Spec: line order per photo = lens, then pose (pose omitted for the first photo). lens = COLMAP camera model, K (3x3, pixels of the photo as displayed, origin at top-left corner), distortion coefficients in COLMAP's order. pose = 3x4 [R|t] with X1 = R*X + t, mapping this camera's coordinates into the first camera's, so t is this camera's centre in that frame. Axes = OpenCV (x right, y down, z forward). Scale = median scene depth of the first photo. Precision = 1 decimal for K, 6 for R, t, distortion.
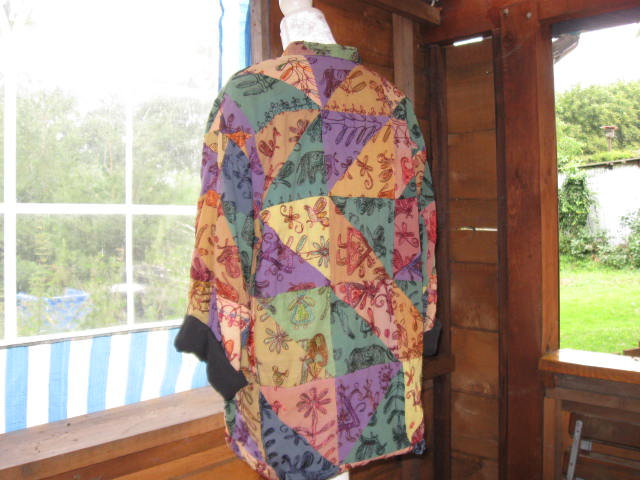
lens RADIAL K [[662.7, 0, 319.7], [0, 662.7, 239.7], [0, 0, 1]] dist [-0.126874, 0.000000]
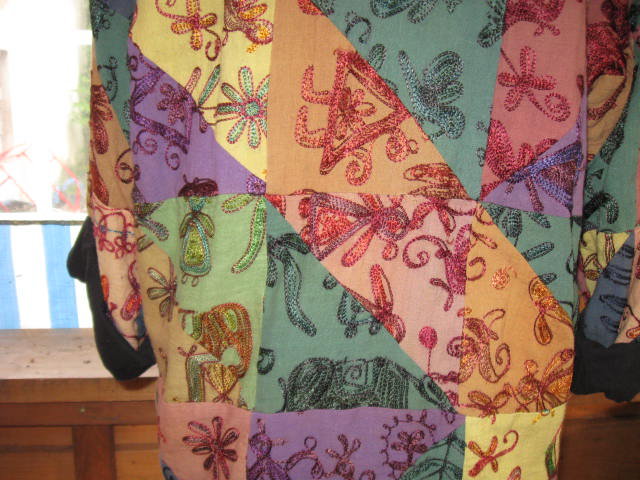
lens RADIAL K [[662.7, 0, 324.5], [0, 662.7, 245.1], [0, 0, 1]] dist [-0.126874, 0.000000]
pose [[0.787530, 0.177272, -0.590230, 0.276872], [-0.065806, 0.976449, 0.205467, 0.013942], [0.612753, -0.122970, 0.780649, 0.679711]]
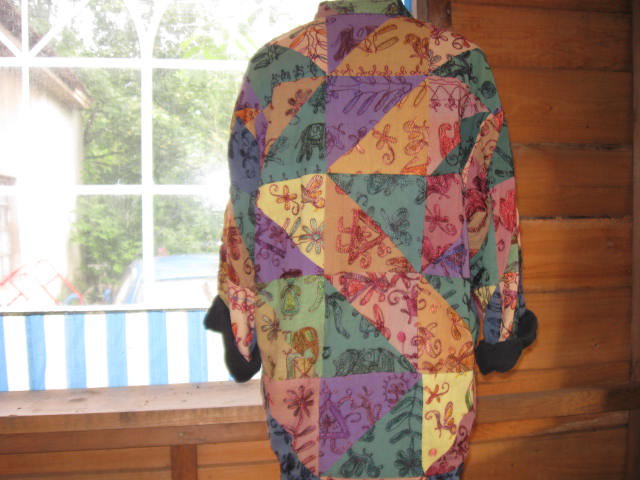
lens RADIAL K [[662.7, 0, 326.0], [0, 662.7, 246.2], [0, 0, 1]] dist [-0.126874, 0.000000]
pose [[0.806795, 0.044620, -0.589144, 0.520003], [-0.022683, 0.998748, 0.044579, -0.008089], [0.590395, -0.022602, 0.806798, 0.277326]]
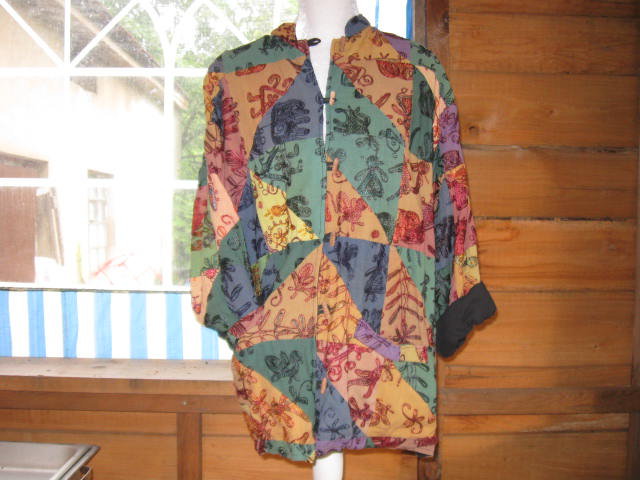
lens RADIAL K [[662.7, 0, 320.2], [0, 662.7, 236.6], [0, 0, 1]] dist [-0.126874, 0.000000]
pose [[0.700686, 0.055949, -0.711272, 0.753911], [-0.047809, 0.998362, 0.031434, 0.000379], [0.711866, 0.011980, 0.702213, 0.333044]]
